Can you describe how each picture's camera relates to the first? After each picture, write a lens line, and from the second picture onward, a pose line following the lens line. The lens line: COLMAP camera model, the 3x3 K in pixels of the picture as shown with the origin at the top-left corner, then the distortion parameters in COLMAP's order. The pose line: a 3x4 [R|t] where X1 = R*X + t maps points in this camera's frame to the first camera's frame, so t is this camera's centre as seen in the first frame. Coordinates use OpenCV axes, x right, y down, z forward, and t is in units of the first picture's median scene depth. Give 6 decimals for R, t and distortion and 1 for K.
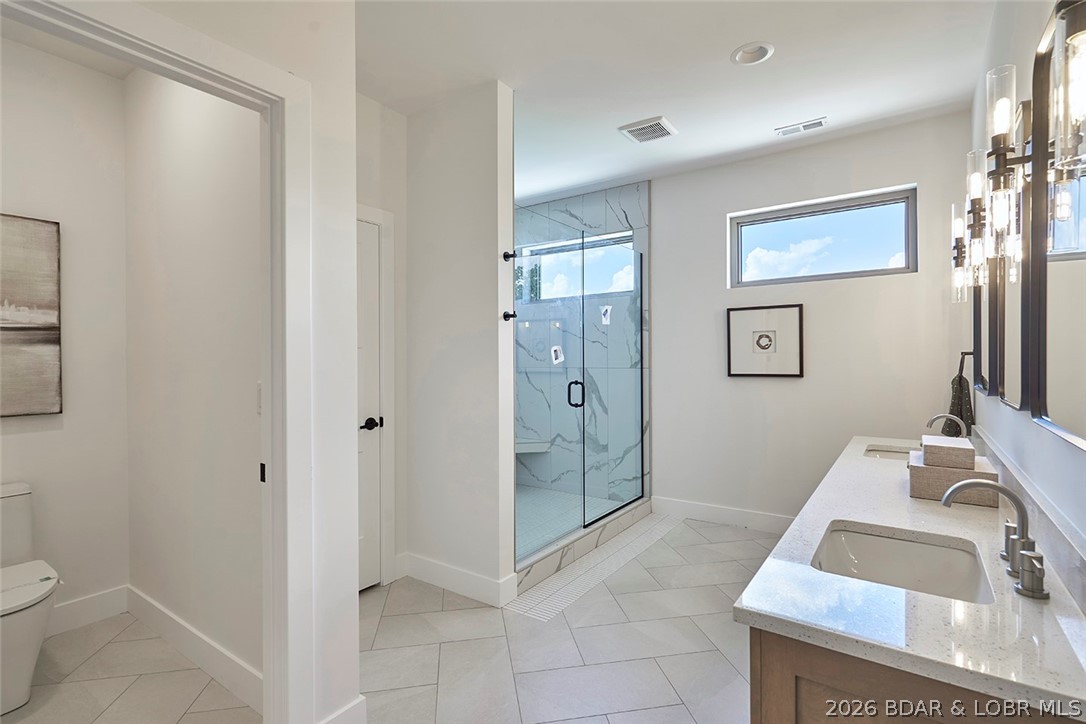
lens RADIAL K [[554.5, 0, 548.4], [0, 554.5, 358.2], [0, 0, 1]] dist [-0.001086, 0.003794]
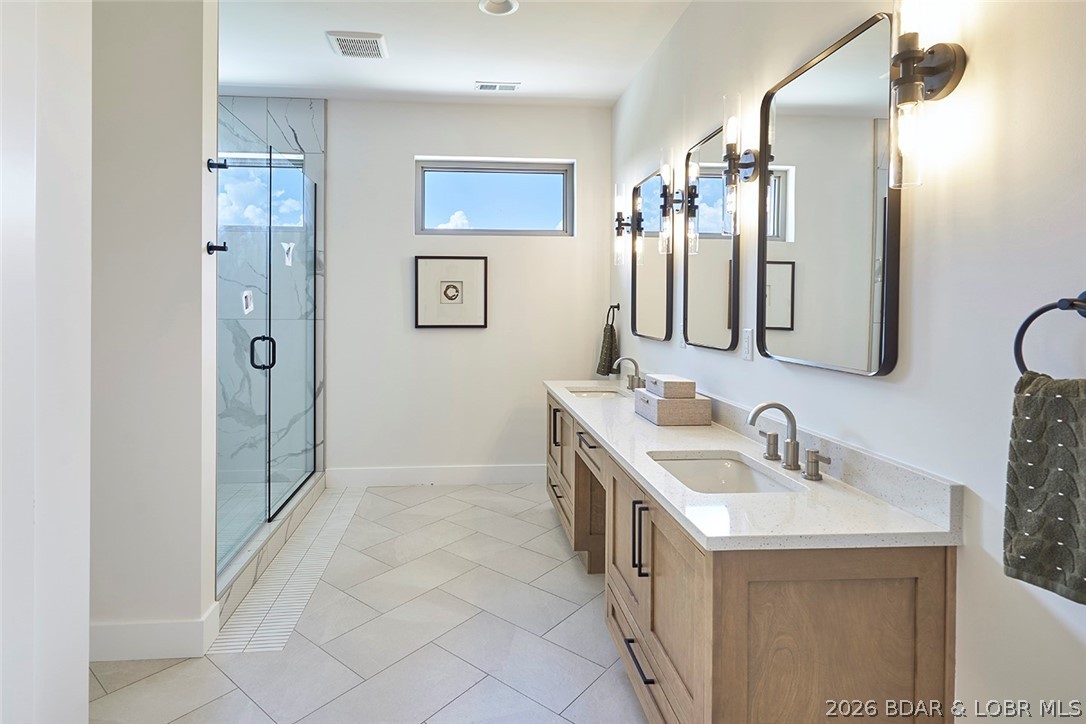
lens RADIAL K [[606.2, 0, 522.0], [0, 606.2, 308.7], [0, 0, 1]] dist [-0.001169, 0.000853]
pose [[0.743476, 0.008786, 0.668704, -0.237813], [-0.009795, 0.999950, -0.002247, 0.000579], [-0.668690, -0.004879, 0.743525, 0.113794]]
